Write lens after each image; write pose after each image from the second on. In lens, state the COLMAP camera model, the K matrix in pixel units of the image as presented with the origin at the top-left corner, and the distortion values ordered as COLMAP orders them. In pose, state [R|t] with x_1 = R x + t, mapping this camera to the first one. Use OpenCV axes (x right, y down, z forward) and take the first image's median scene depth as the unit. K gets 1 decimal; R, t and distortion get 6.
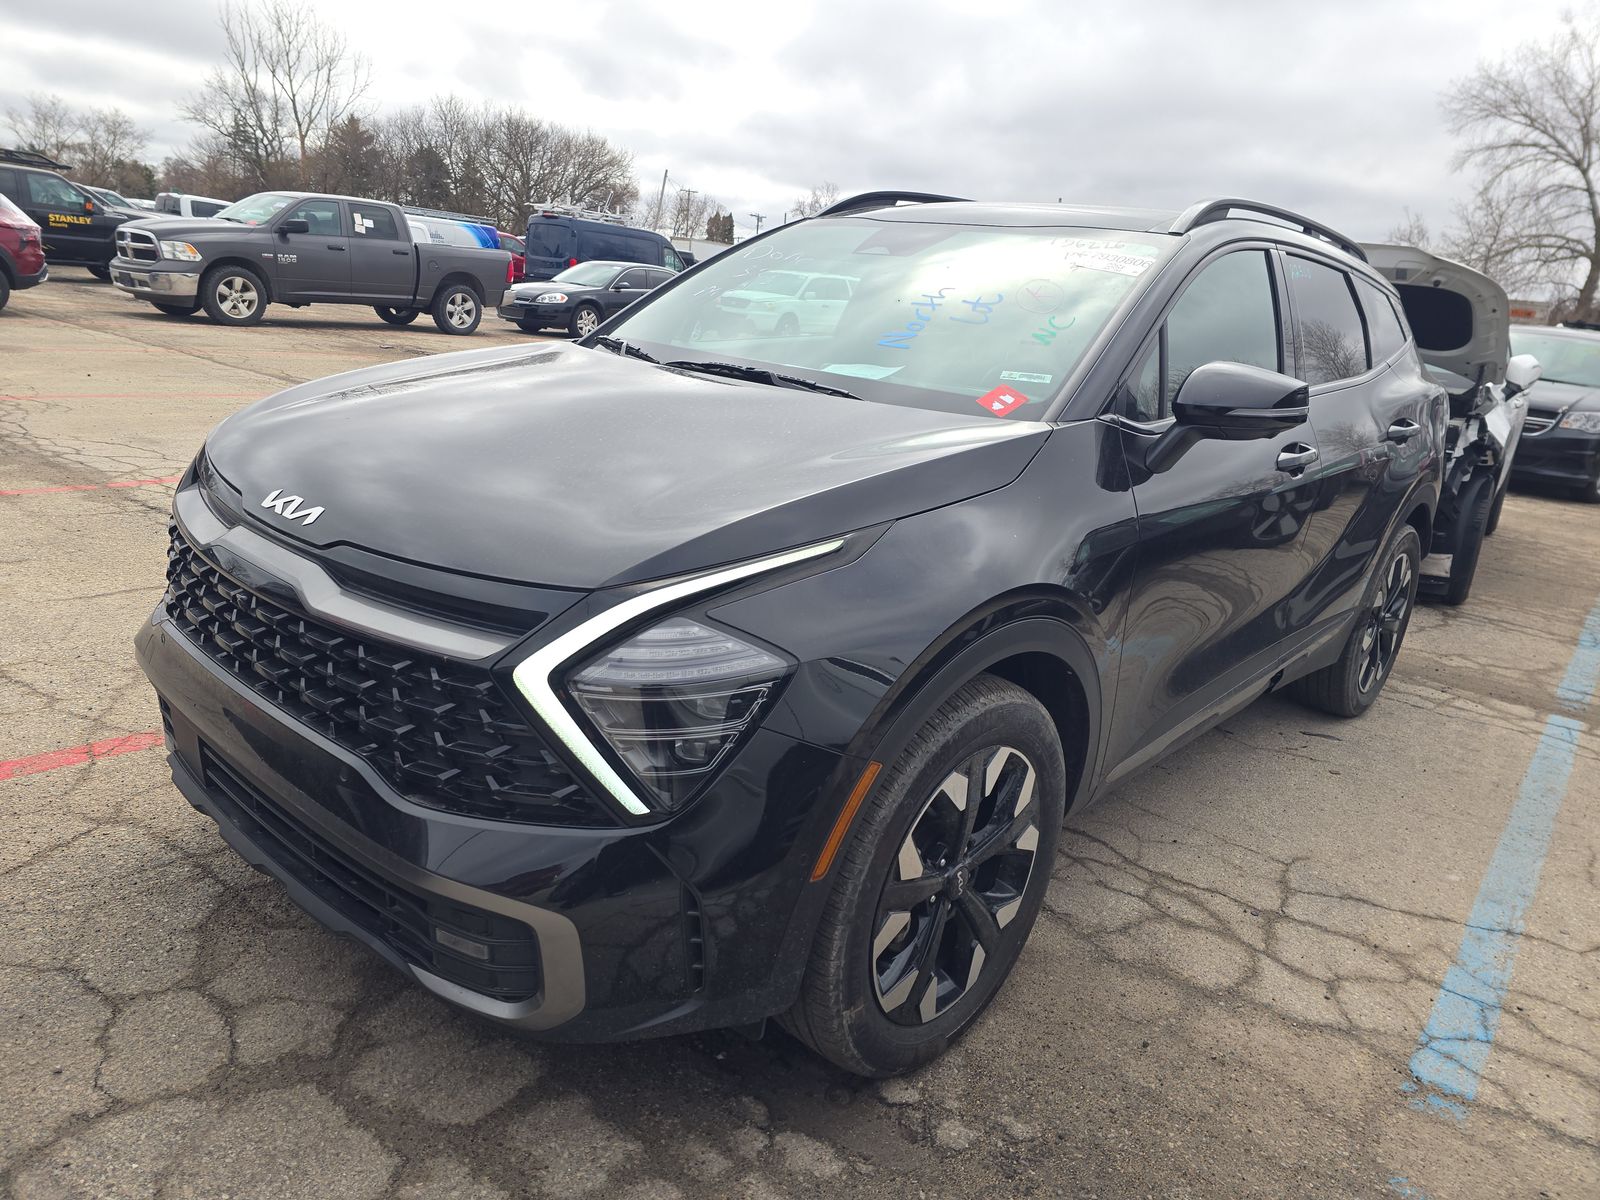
lens RADIAL K [[1067.7, 0, 795.9], [0, 1067.7, 591.3], [0, 0, 1]] dist [0.060237, -0.052671]
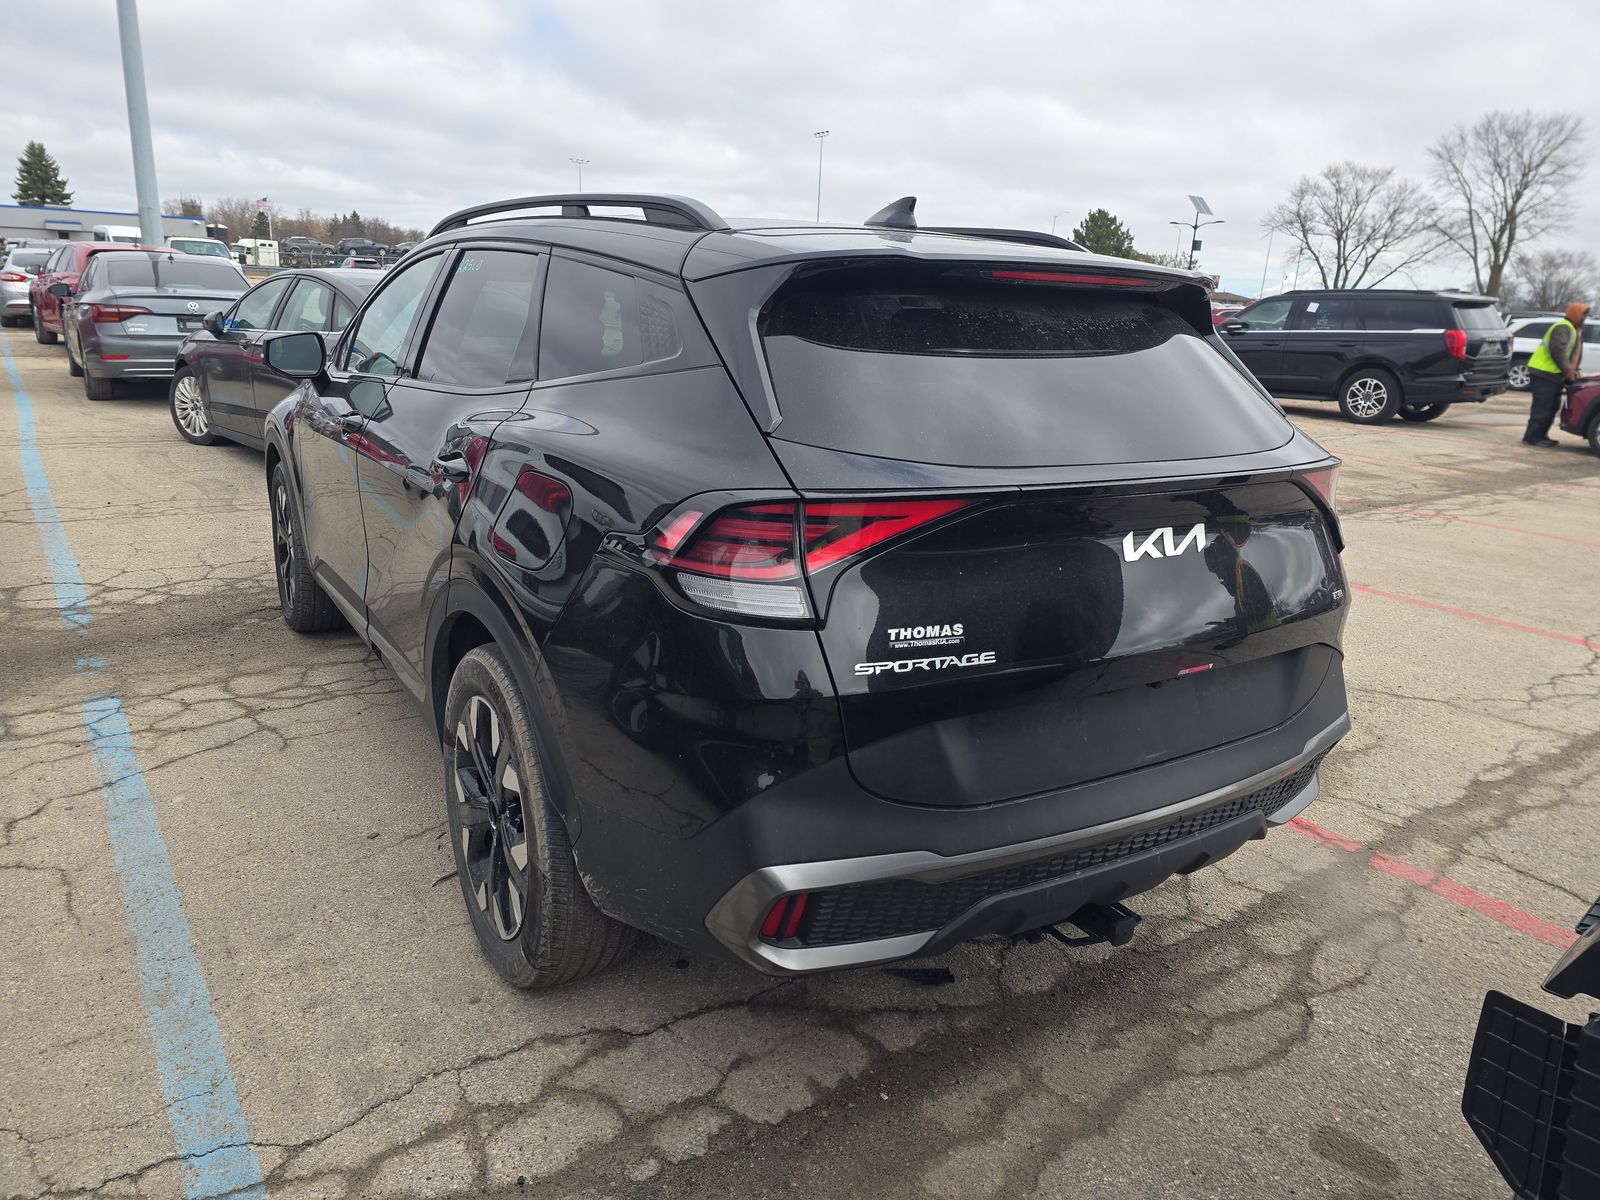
lens RADIAL K [[1067.7, 0, 787.4], [0, 1067.7, 587.8], [0, 0, 1]] dist [0.060237, -0.052671]
pose [[-0.265955, 0.155092, -0.951428, 1.692513], [-0.319420, 0.917037, 0.238774, -0.447134], [0.909527, 0.367409, -0.194351, 1.982543]]
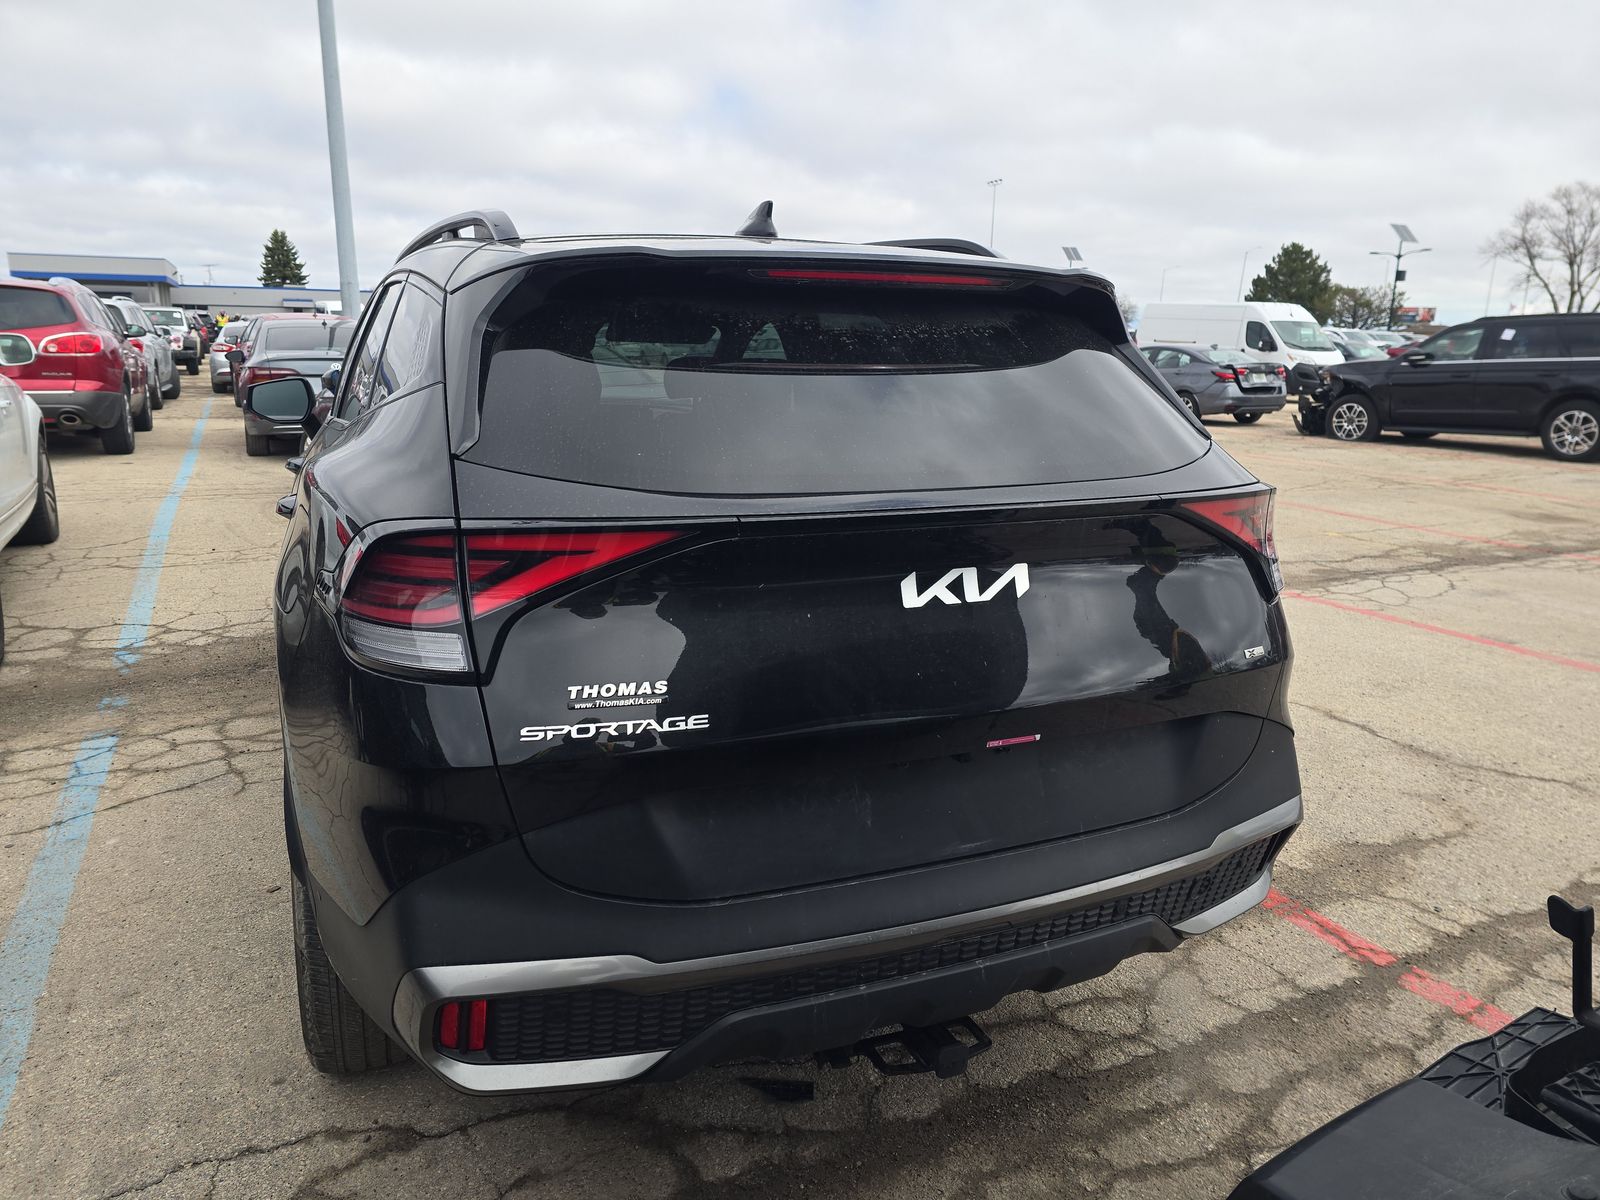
lens RADIAL K [[1067.7, 0, 789.3], [0, 1067.7, 587.7], [0, 0, 1]] dist [0.060237, -0.052671]
pose [[-0.416034, 0.110300, -0.902635, 1.495920], [-0.288168, 0.925466, 0.245909, -0.503942], [0.862482, 0.362417, -0.353241, 2.201598]]
